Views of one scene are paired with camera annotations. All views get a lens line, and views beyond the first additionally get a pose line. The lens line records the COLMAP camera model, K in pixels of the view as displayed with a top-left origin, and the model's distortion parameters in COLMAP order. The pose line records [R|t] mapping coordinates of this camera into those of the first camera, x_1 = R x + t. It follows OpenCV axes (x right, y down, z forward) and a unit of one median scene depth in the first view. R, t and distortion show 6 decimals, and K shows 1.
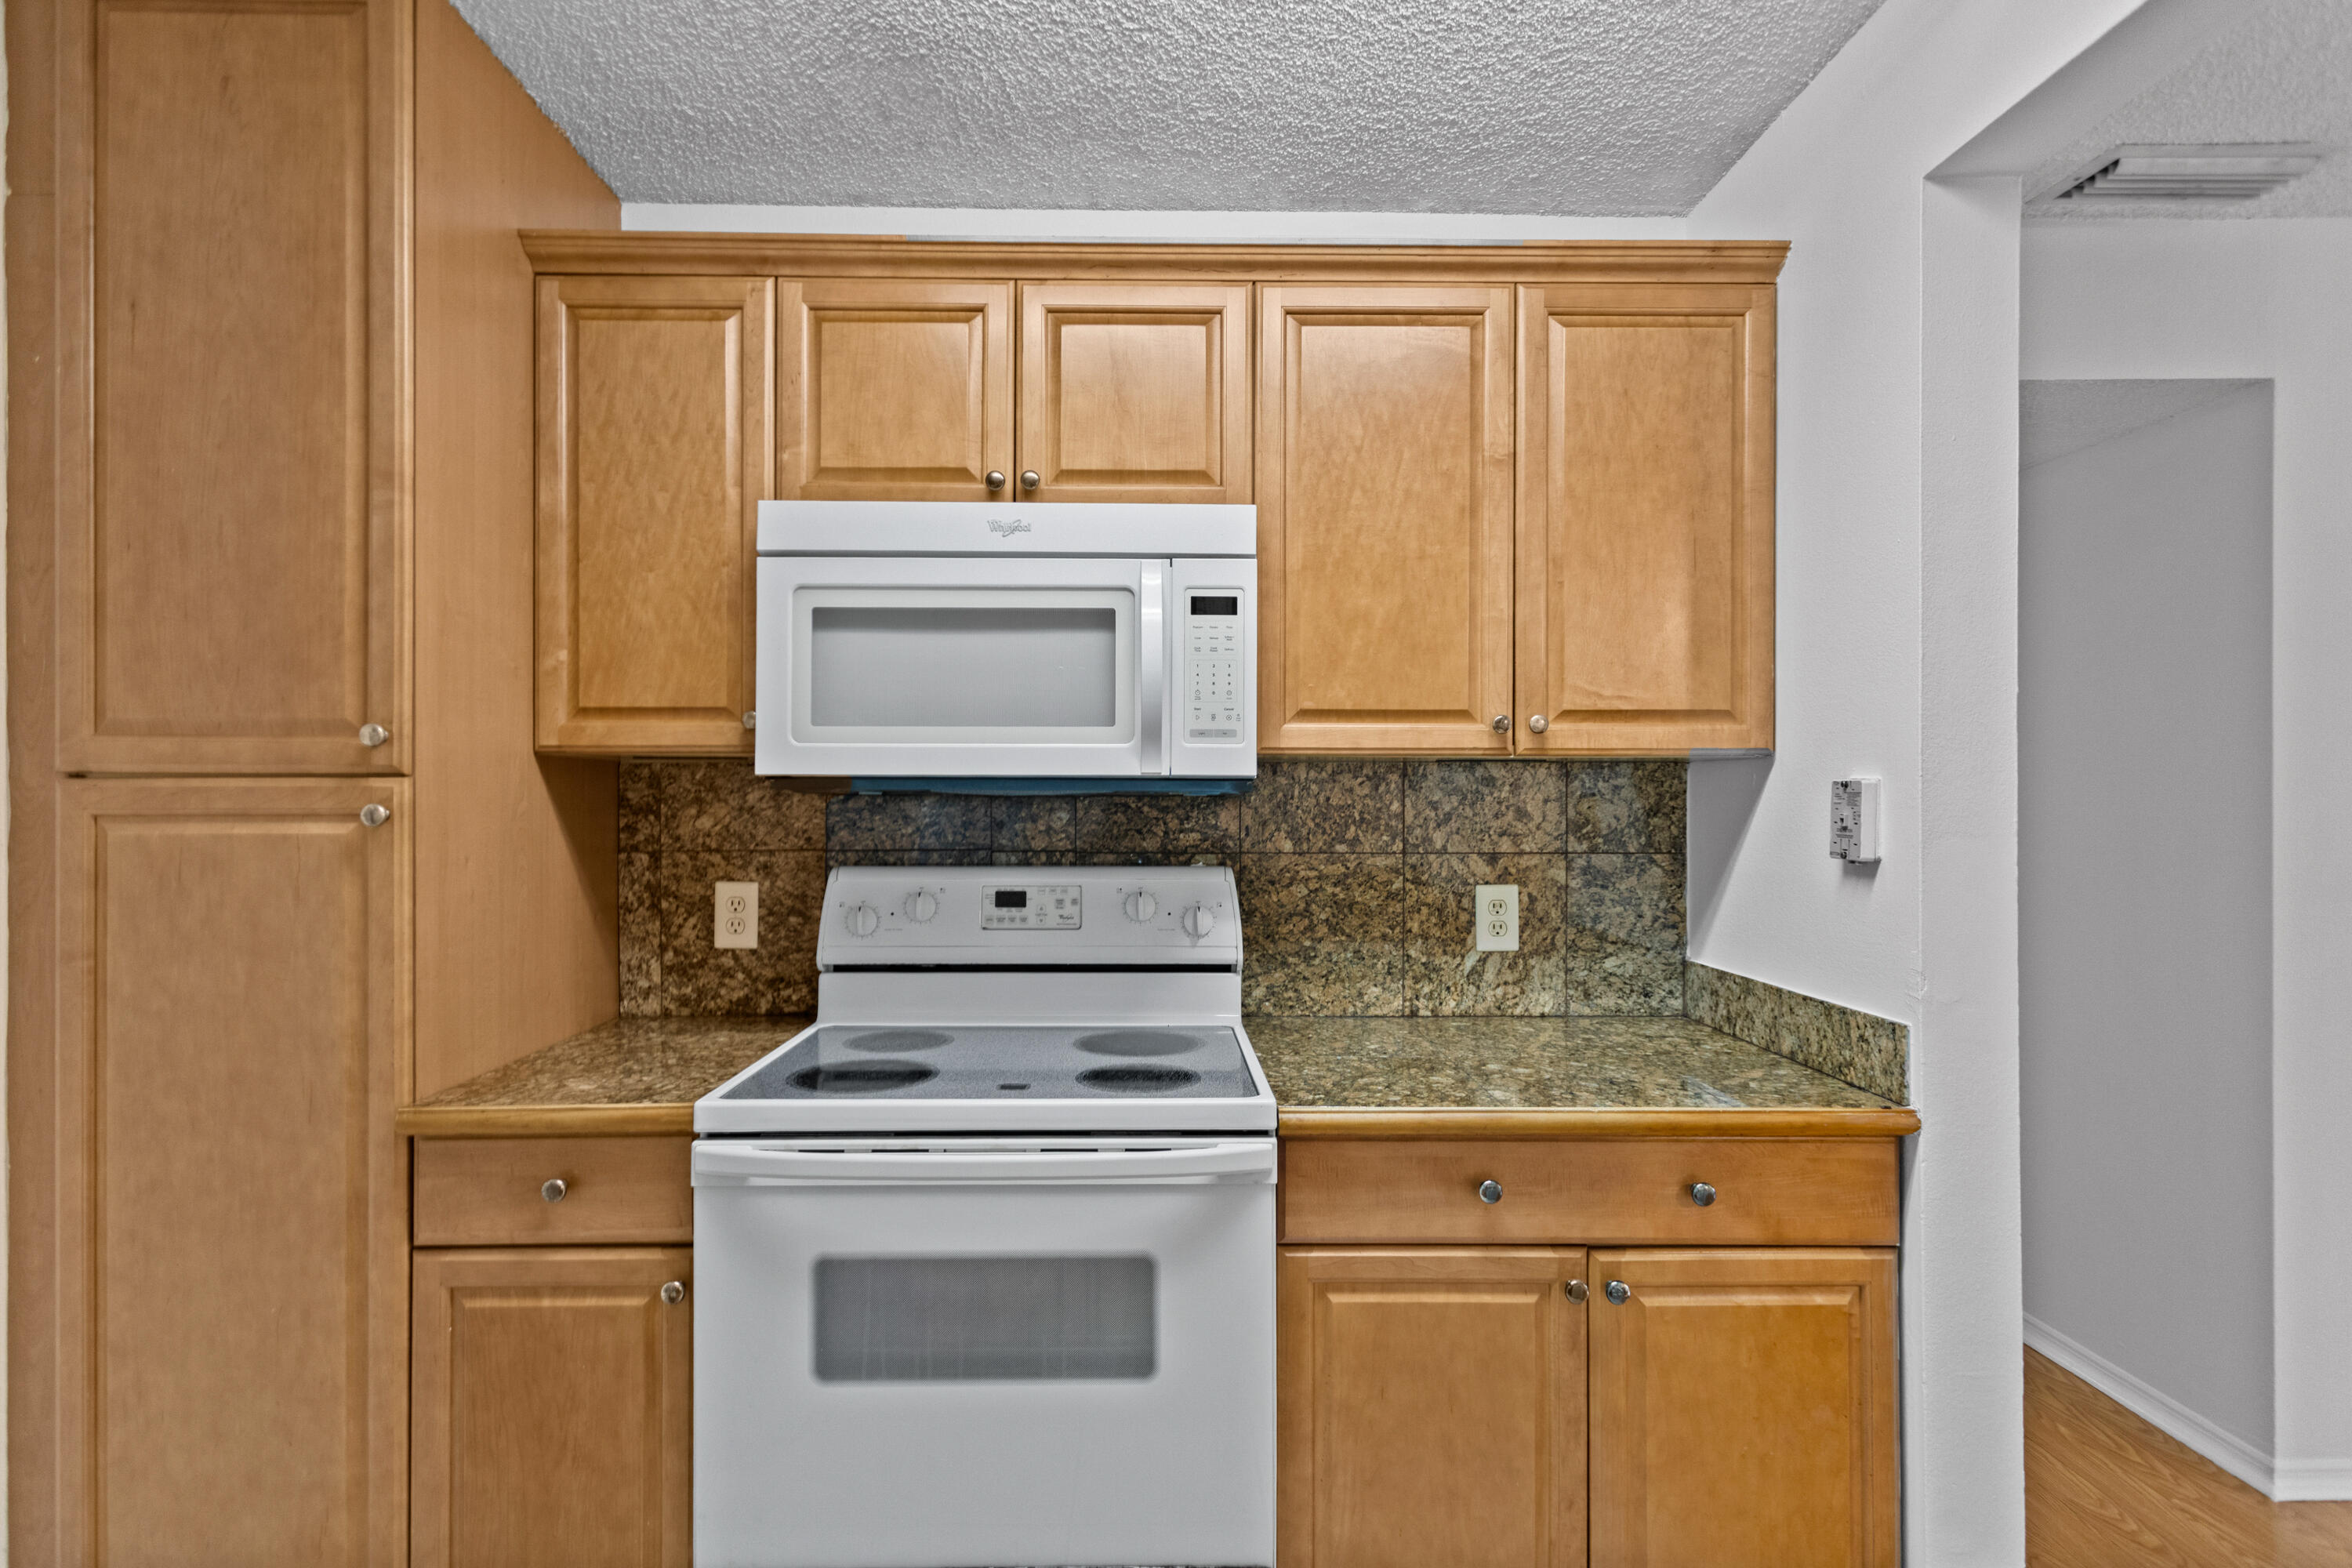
lens RADIAL K [[1151.9, 0, 1154.5], [0, 1151.9, 803.3], [0, 0, 1]] dist [0.000698, 0.000571]
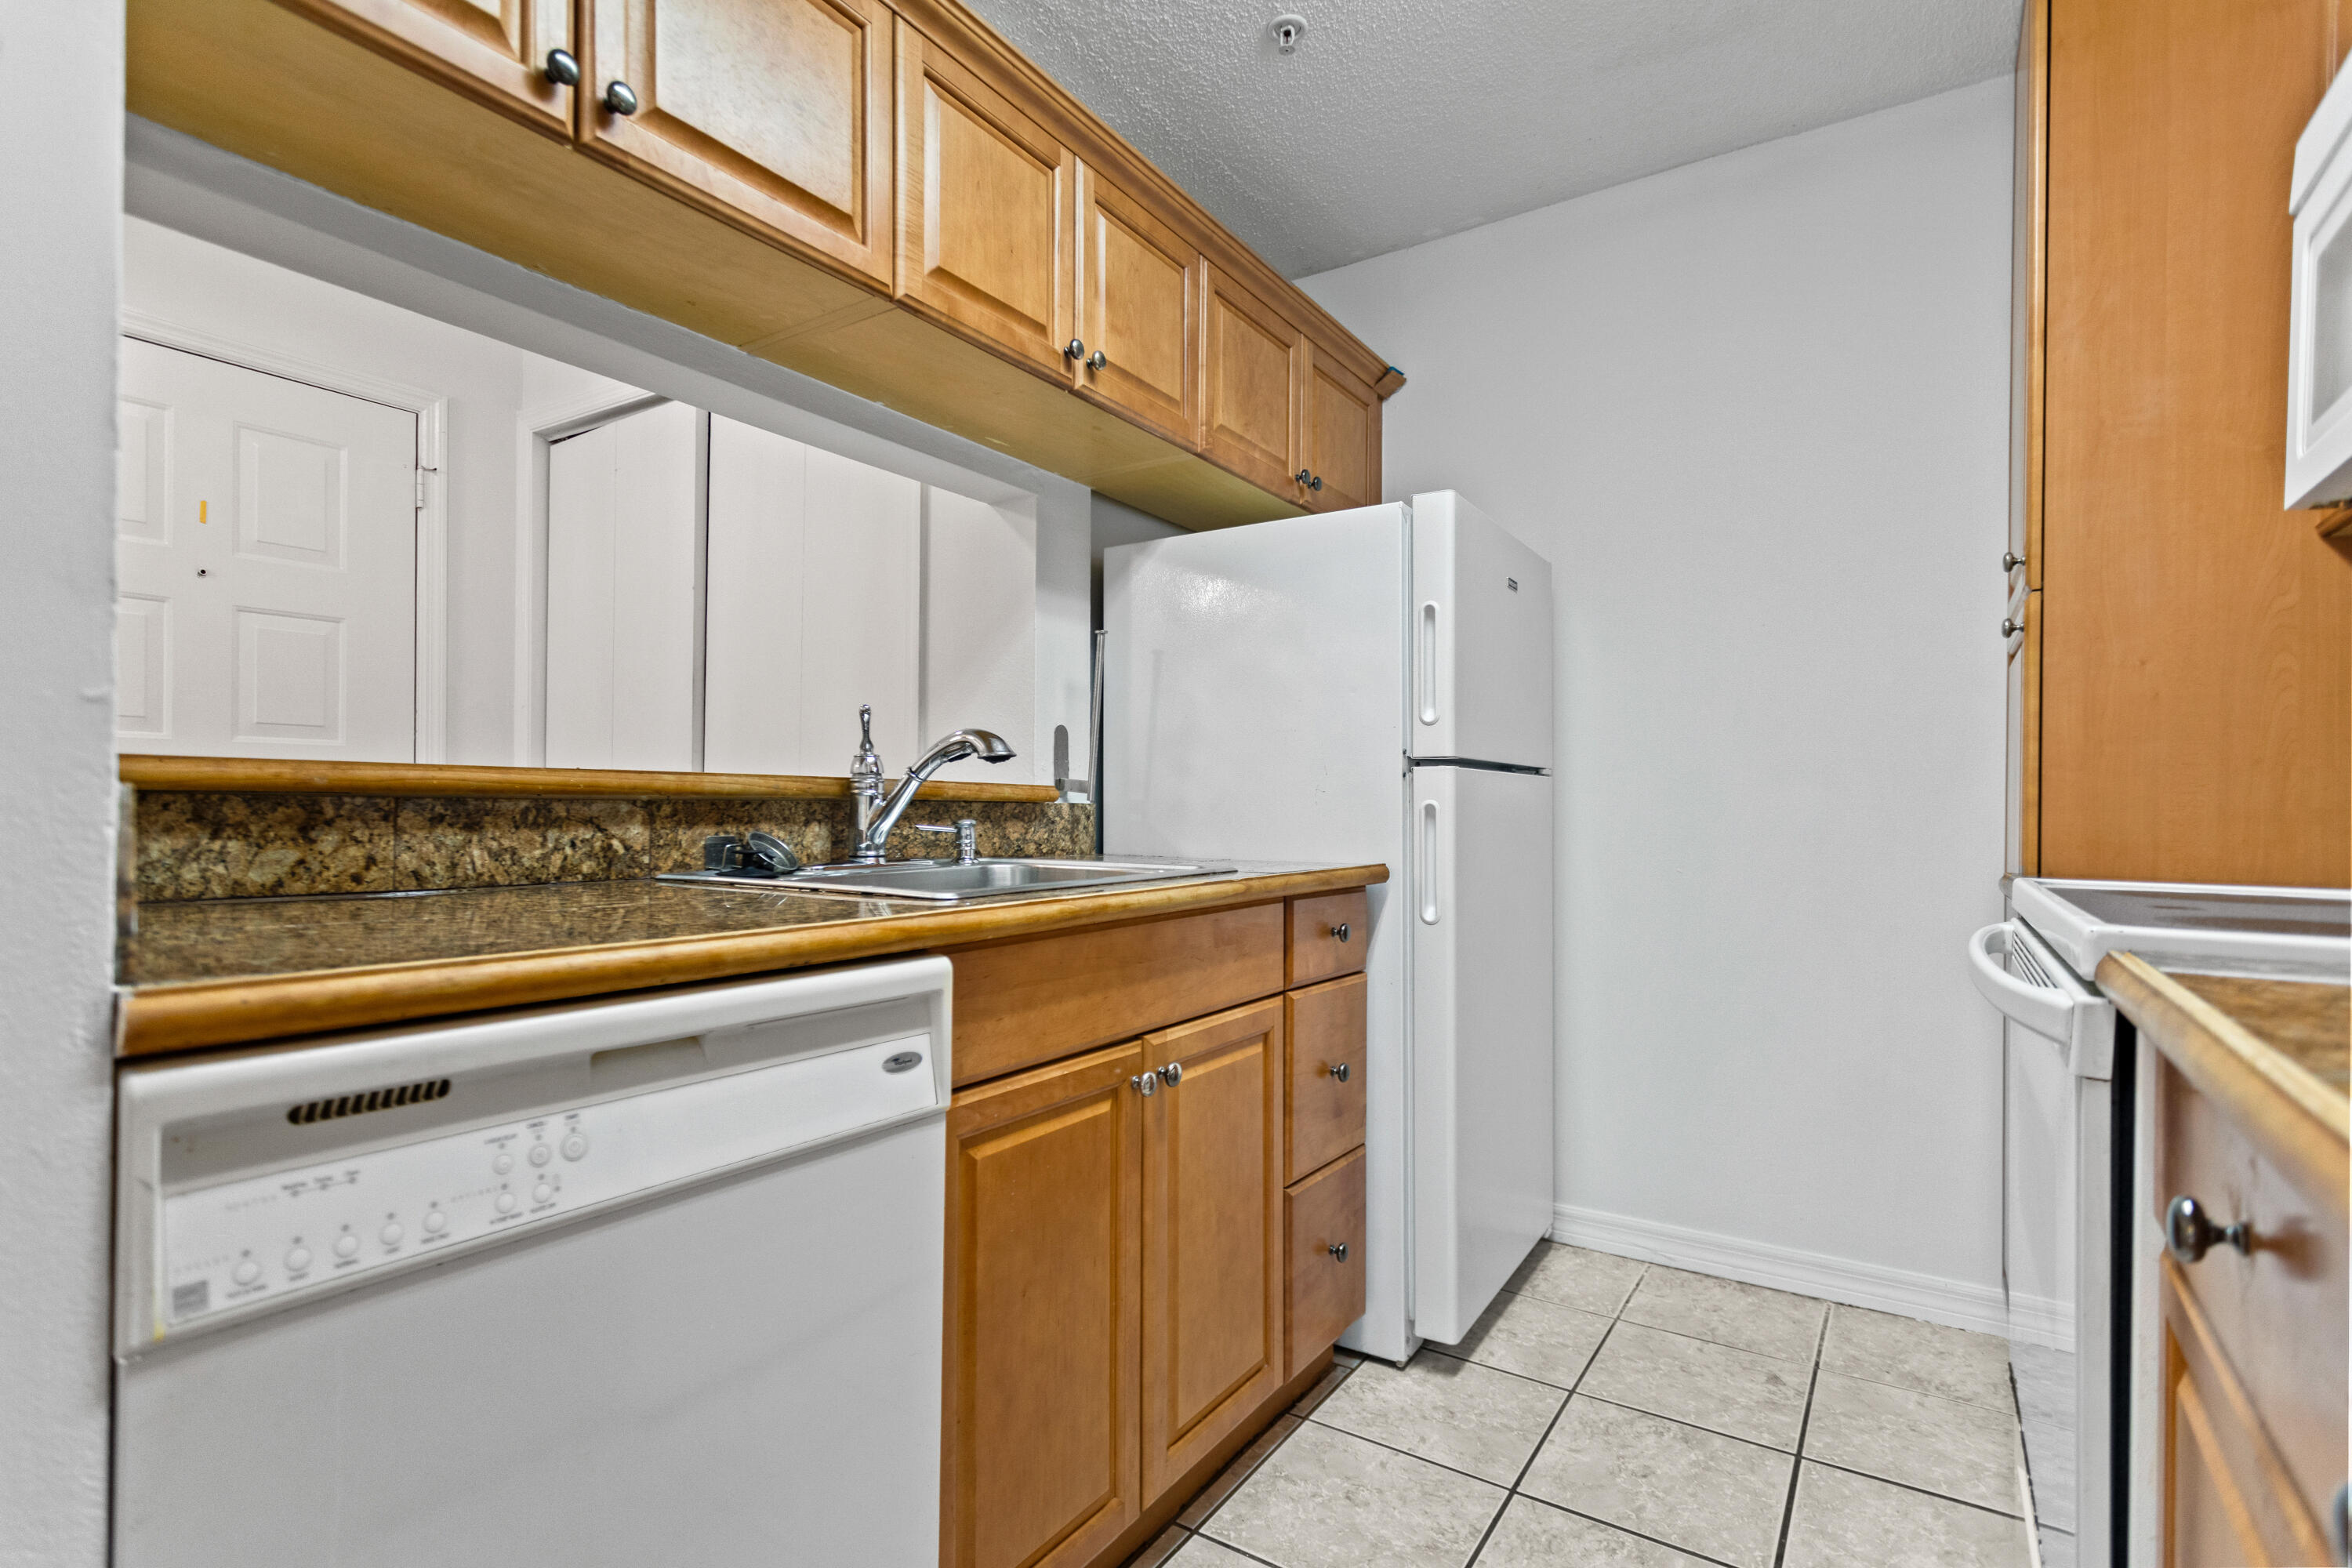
lens RADIAL K [[1126.0, 0, 1166.1], [0, 1126.0, 800.4], [0, 0, 1]] dist [0.003690, 0.000401]
pose [[-0.564923, -0.010656, -0.825075, 0.670215], [-0.013427, 0.999903, -0.003720, 0.175544], [0.825035, 0.008977, -0.565011, 0.801487]]
